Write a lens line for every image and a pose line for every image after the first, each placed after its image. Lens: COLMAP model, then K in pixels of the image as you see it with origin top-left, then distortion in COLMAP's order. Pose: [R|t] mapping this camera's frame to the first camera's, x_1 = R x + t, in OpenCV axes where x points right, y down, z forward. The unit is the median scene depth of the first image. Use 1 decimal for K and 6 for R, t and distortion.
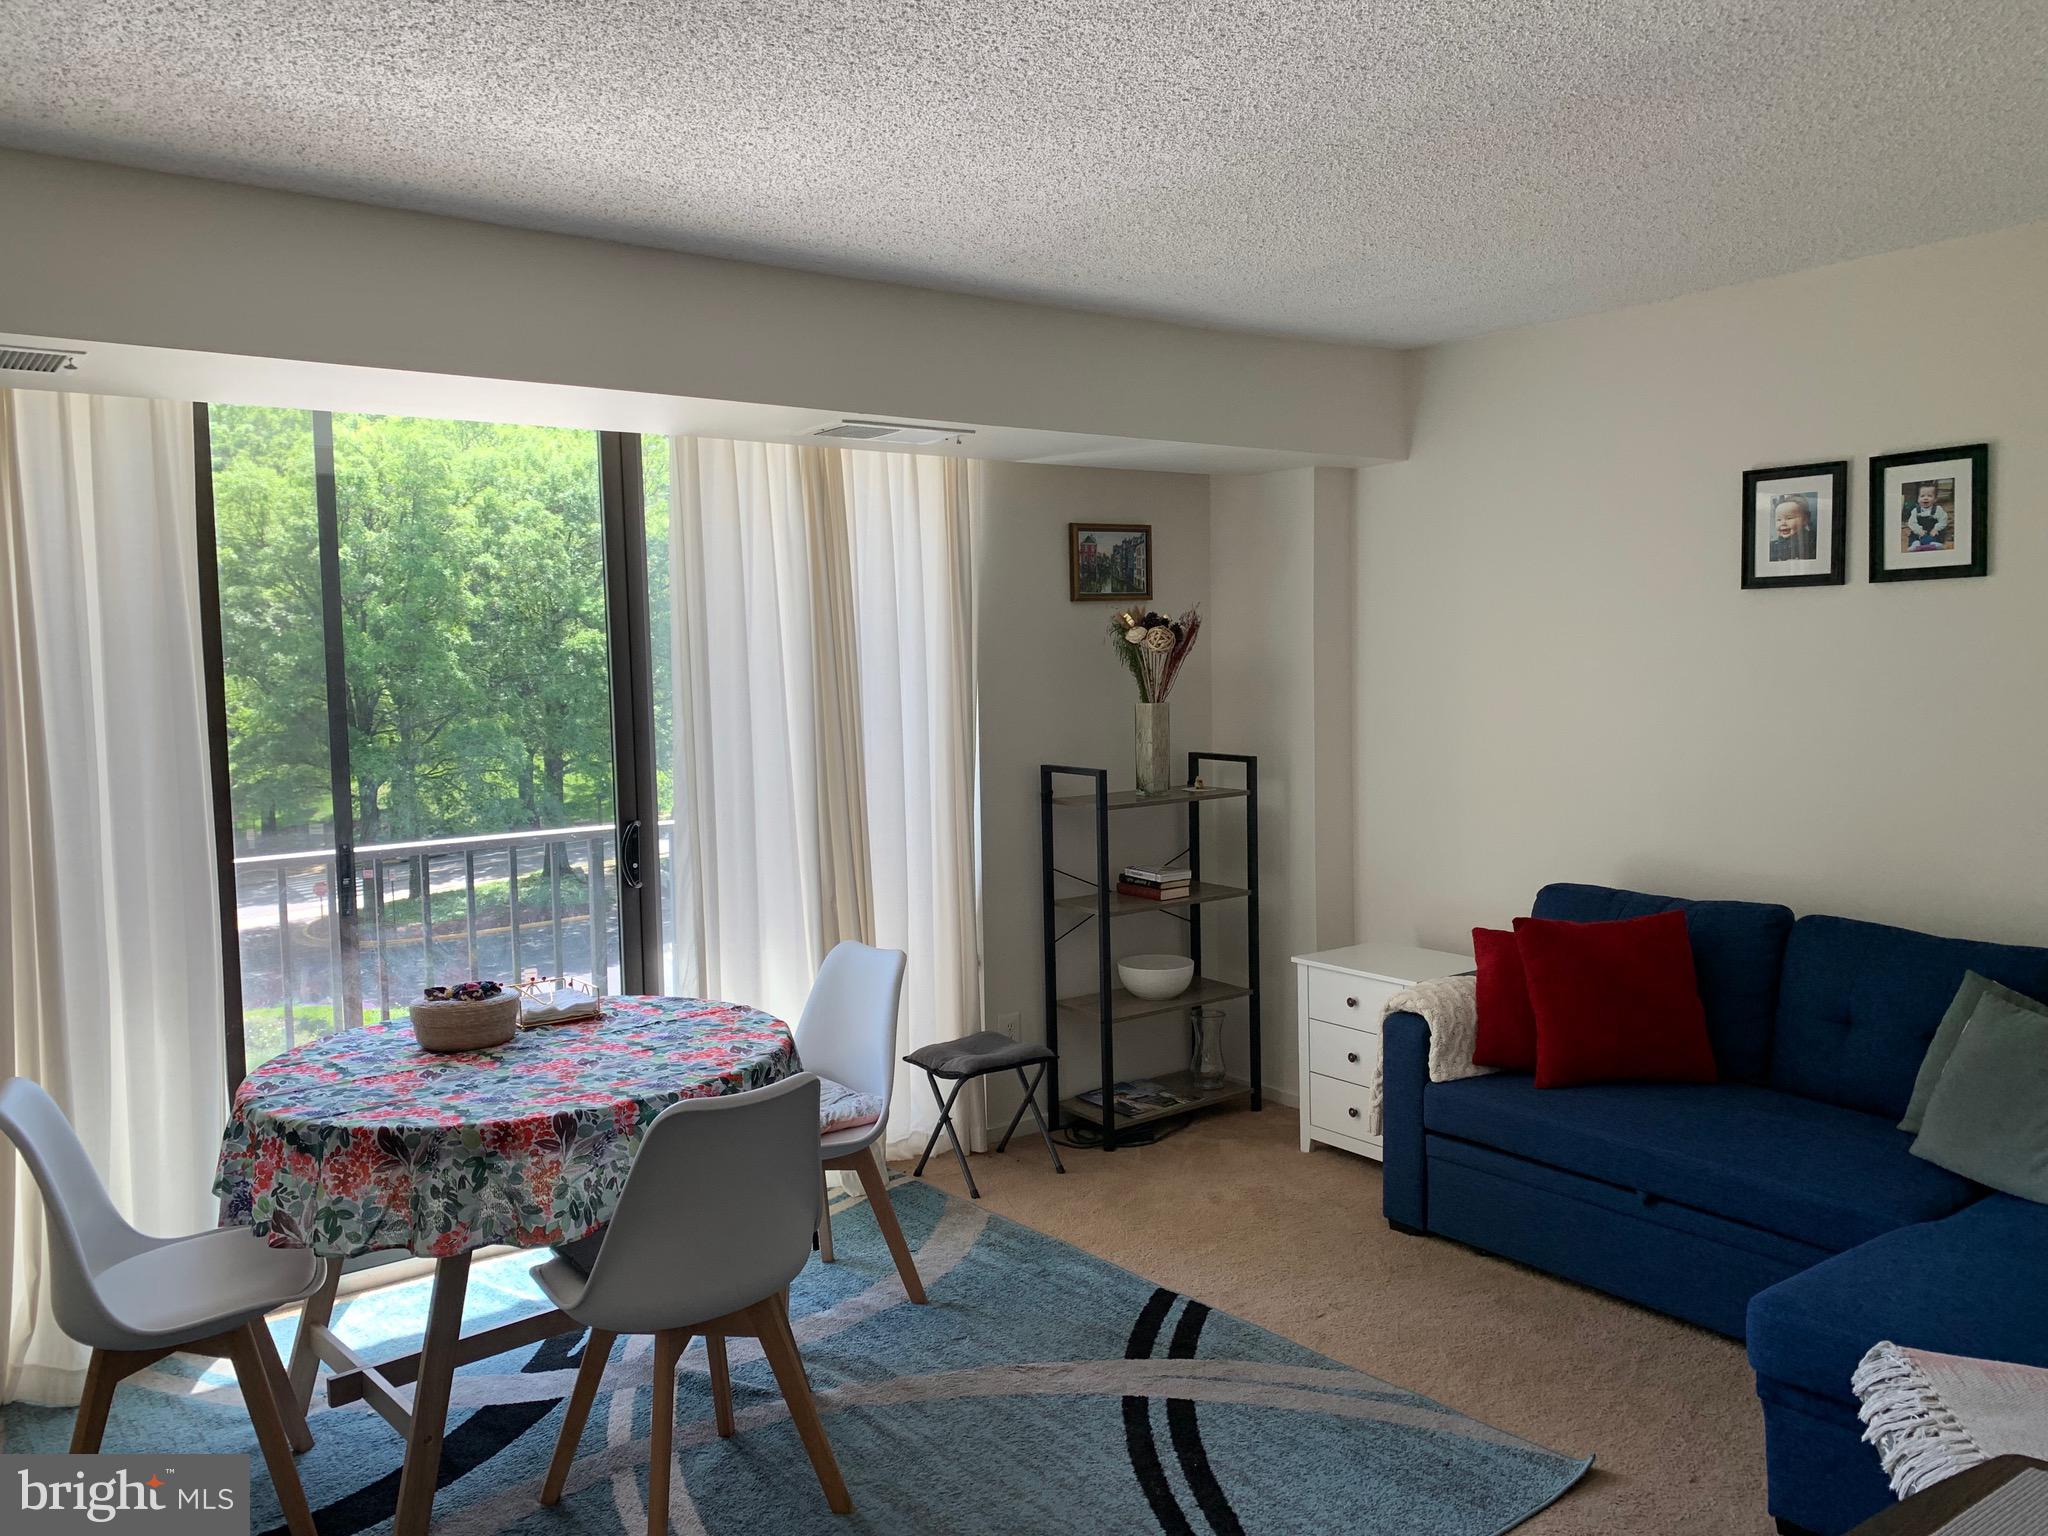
lens RADIAL K [[1570.2, 0, 1024.0], [0, 1570.2, 768.0], [0, 0, 1]] dist [0.005704, 0.006678]
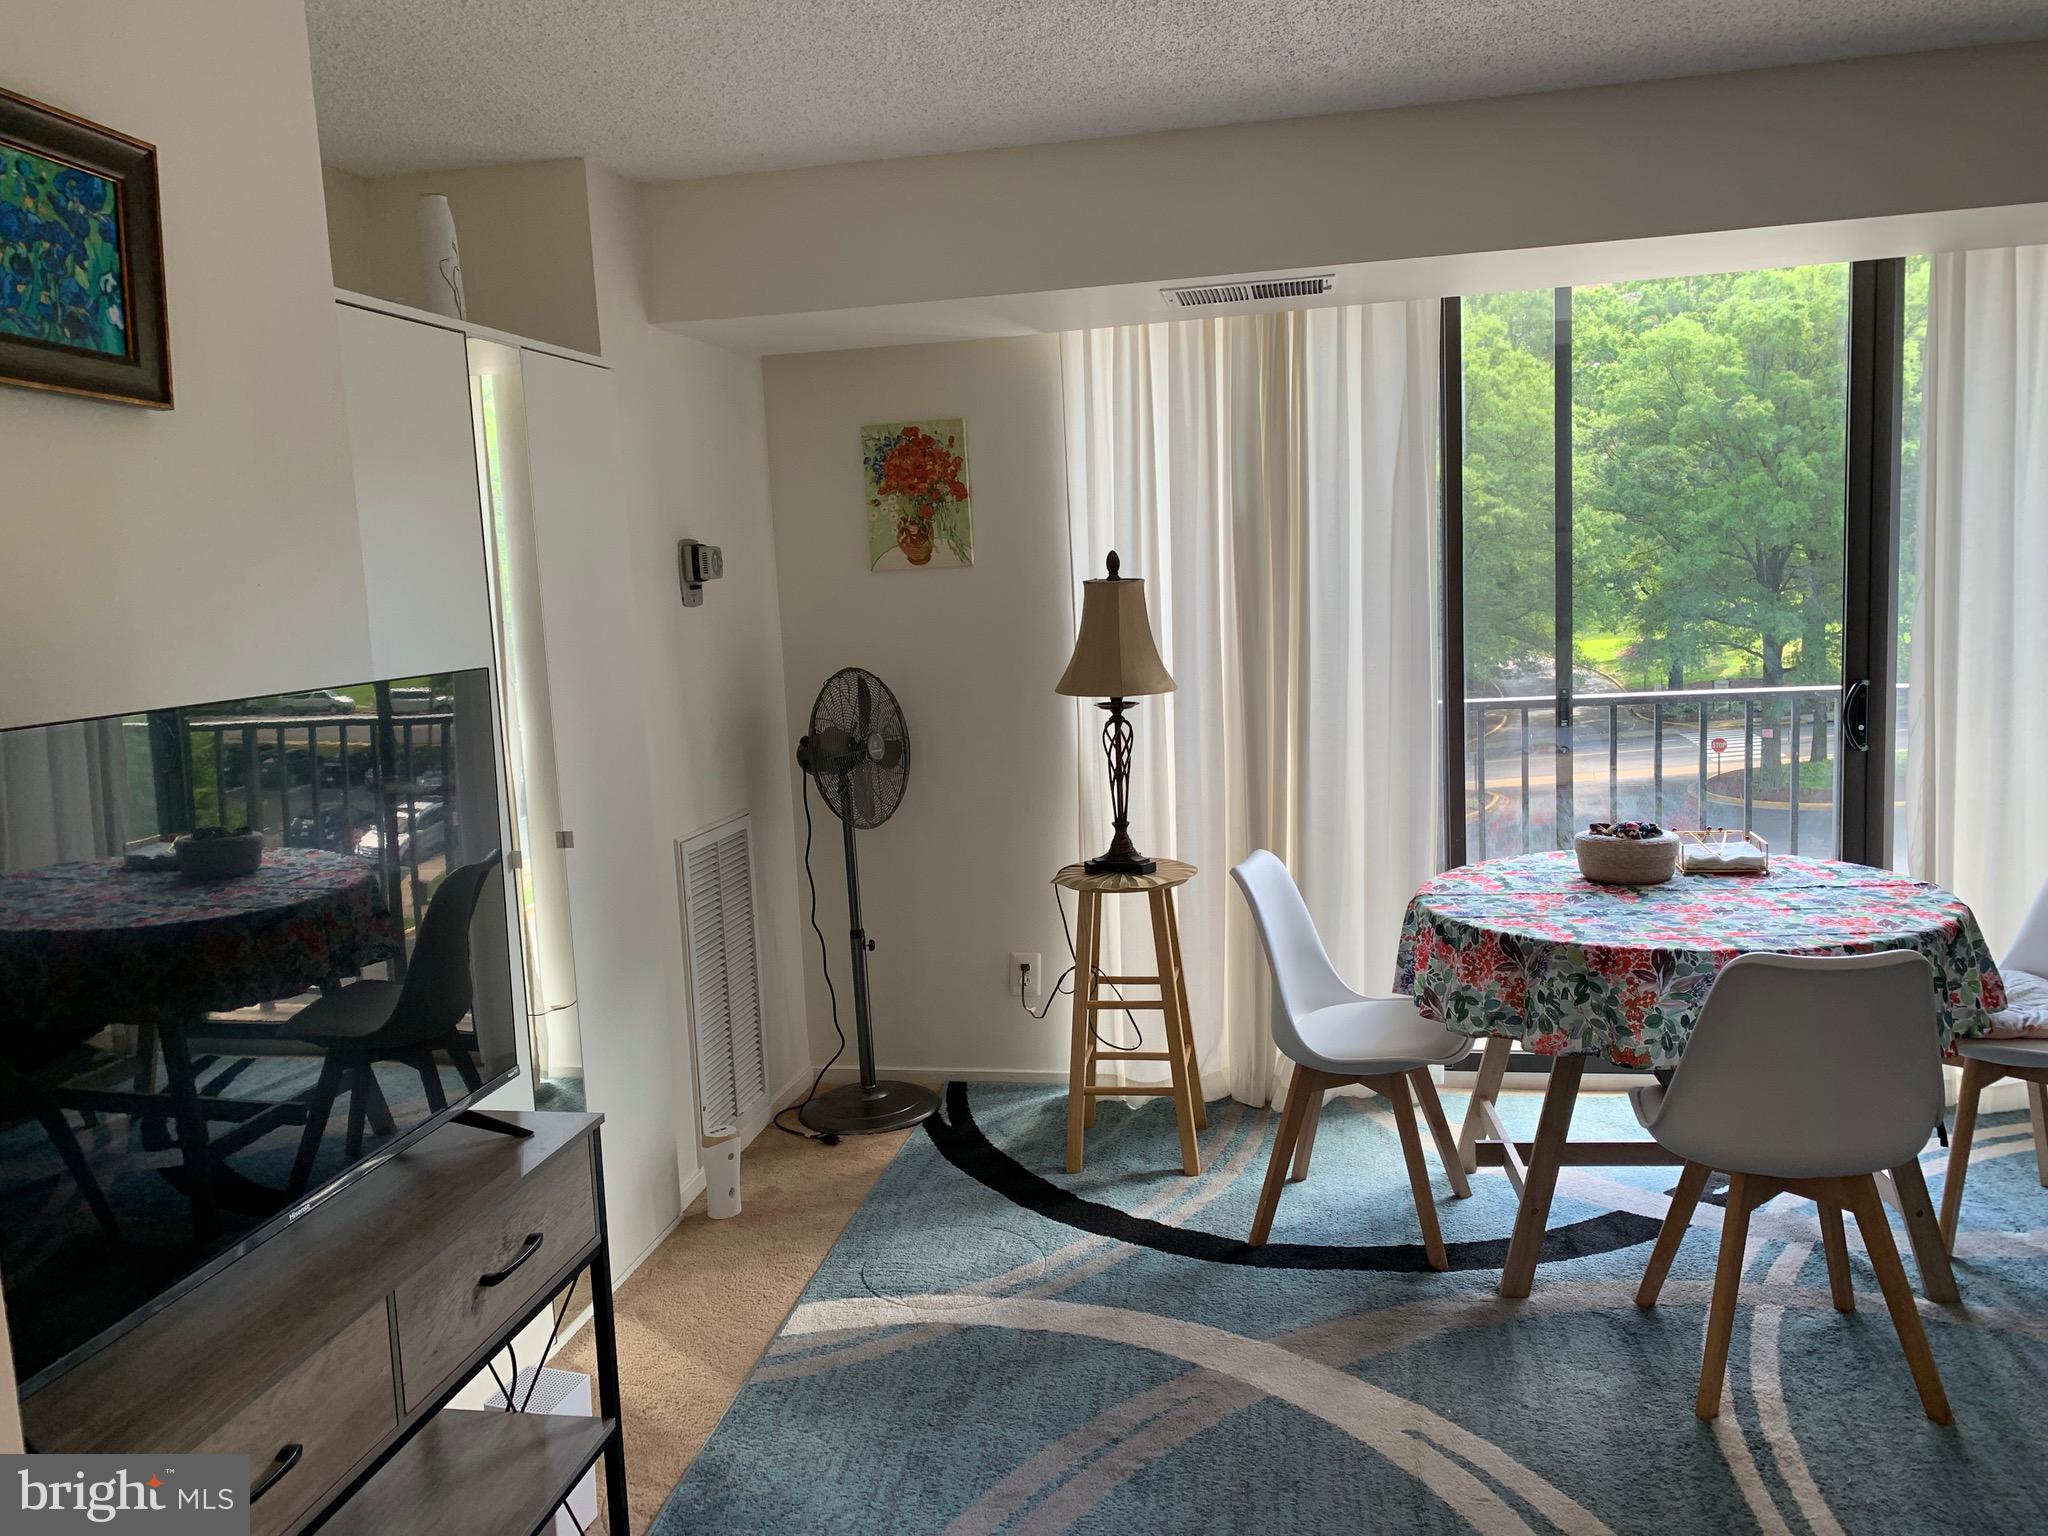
lens RADIAL K [[1570.2, 0, 1024.0], [0, 1570.2, 768.0], [0, 0, 1]] dist [0.005704, 0.006678]
pose [[0.657241, 0.086083, -0.748749, 0.183874], [-0.018001, 0.994965, 0.098590, 0.002530], [0.753466, -0.051319, 0.655481, -0.005259]]
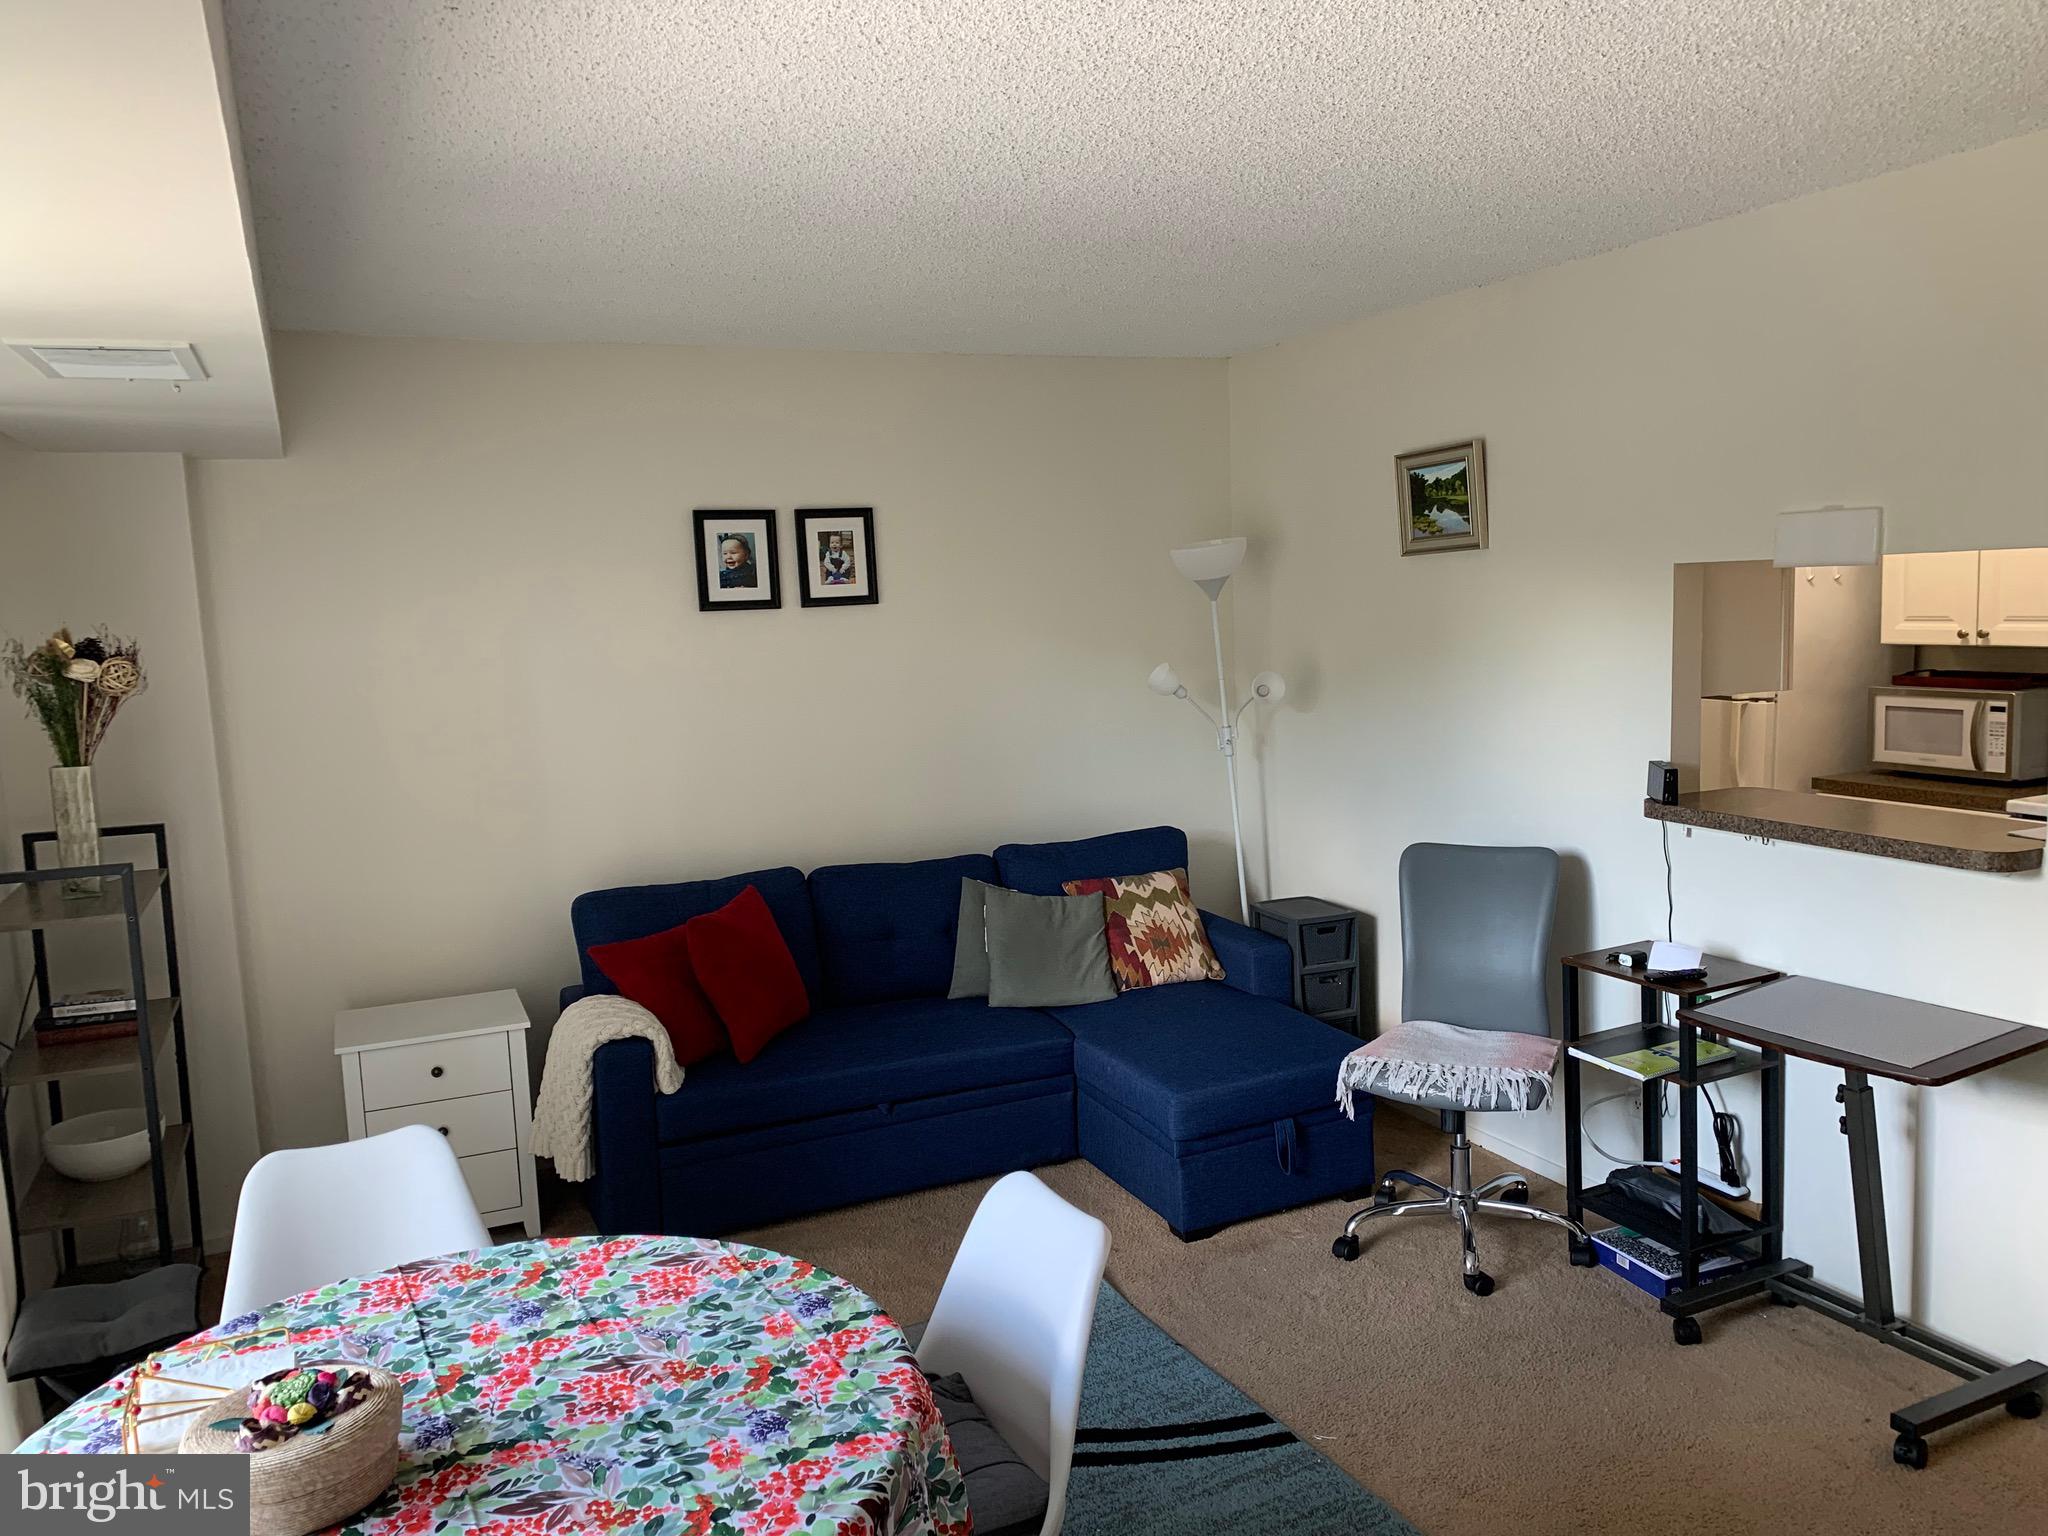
lens RADIAL K [[1561.7, 0, 1024.0], [0, 1561.7, 768.0], [0, 0, 1]] dist [0.097606, -0.187760]
pose [[0.213225, -0.097801, 0.972096, -0.855015], [0.101910, 0.991776, 0.077427, -0.085443], [-0.971674, 0.082557, 0.221438, 0.691353]]
